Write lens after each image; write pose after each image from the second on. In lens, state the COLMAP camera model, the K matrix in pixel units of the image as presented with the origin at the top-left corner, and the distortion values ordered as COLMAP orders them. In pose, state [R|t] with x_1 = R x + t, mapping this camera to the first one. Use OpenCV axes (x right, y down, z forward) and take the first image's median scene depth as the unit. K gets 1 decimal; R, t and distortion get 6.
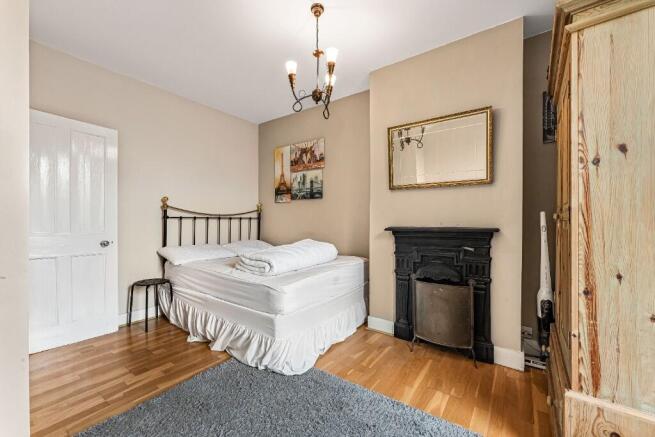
lens RADIAL K [[265.3, 0, 328.5], [0, 265.3, 229.4], [0, 0, 1]] dist [0.005991, -0.001822]
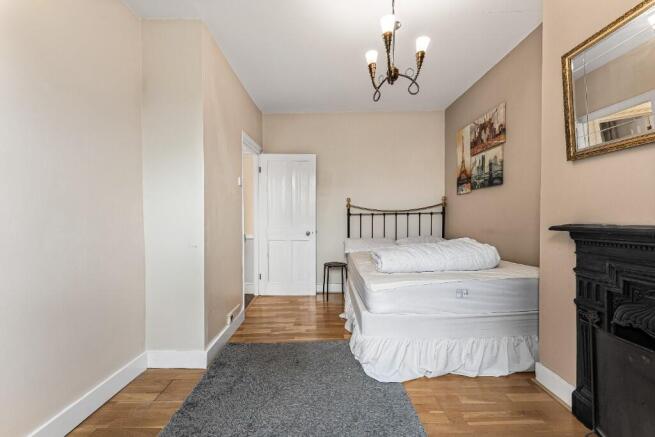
lens RADIAL K [[265.3, 0, 326.0], [0, 265.3, 224.9], [0, 0, 1]] dist [0.005991, -0.001822]
pose [[0.583917, 0.013026, -0.811709, 0.292784], [-0.008176, 0.999915, 0.010165, -0.007094], [0.811772, 0.000701, 0.583974, 0.163203]]
